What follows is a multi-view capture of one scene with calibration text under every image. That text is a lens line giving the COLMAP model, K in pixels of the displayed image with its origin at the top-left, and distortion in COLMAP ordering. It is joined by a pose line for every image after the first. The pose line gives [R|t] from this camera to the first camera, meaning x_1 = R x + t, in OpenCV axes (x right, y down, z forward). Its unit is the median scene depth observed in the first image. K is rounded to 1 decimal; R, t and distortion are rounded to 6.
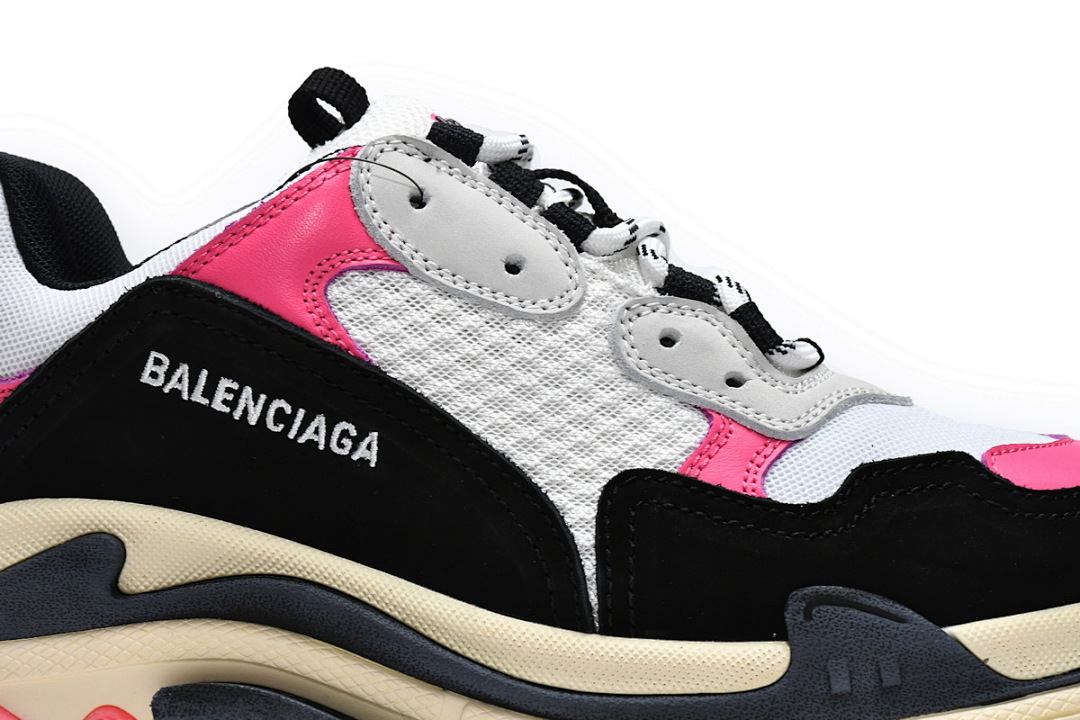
lens RADIAL K [[3183.8, 0, 540.0], [0, 3183.8, 360.0], [0, 0, 1]] dist [-0.001367, -0.181850]
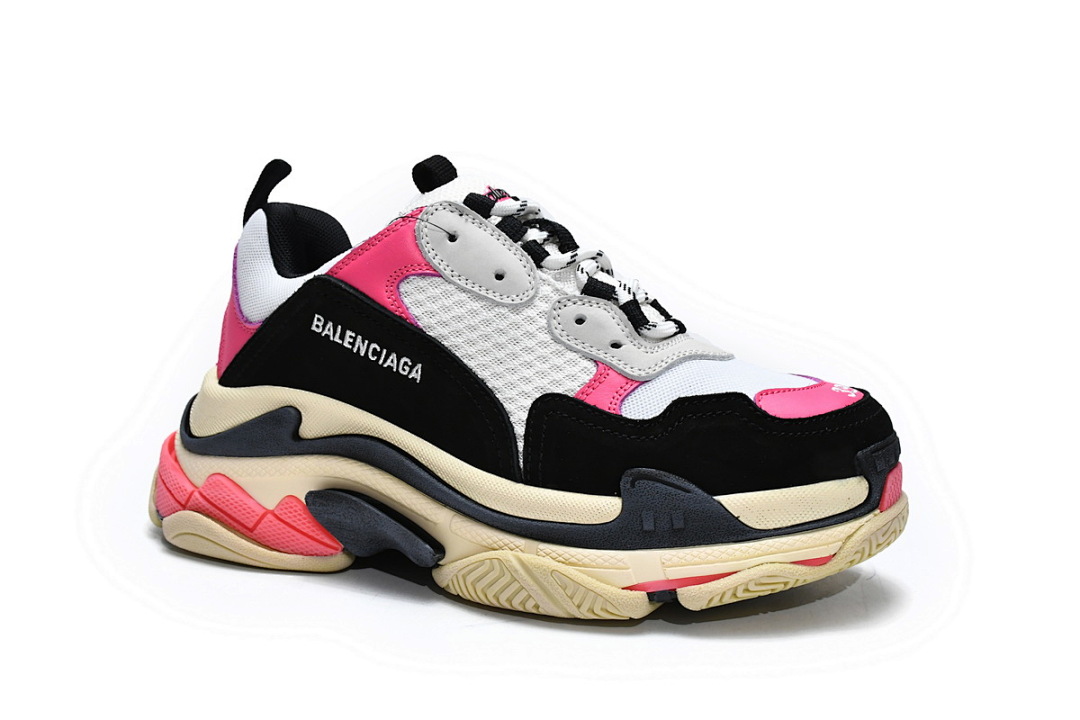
lens RADIAL K [[1227.4, 0, 540.0], [0, 1227.4, 360.0], [0, 0, 1]] dist [0.009376, -0.000717]
pose [[0.960138, 0.055874, -0.273886, 0.210702], [-0.027316, 0.993884, 0.106998, -0.057951], [0.278189, -0.095251, 0.955792, 0.333191]]
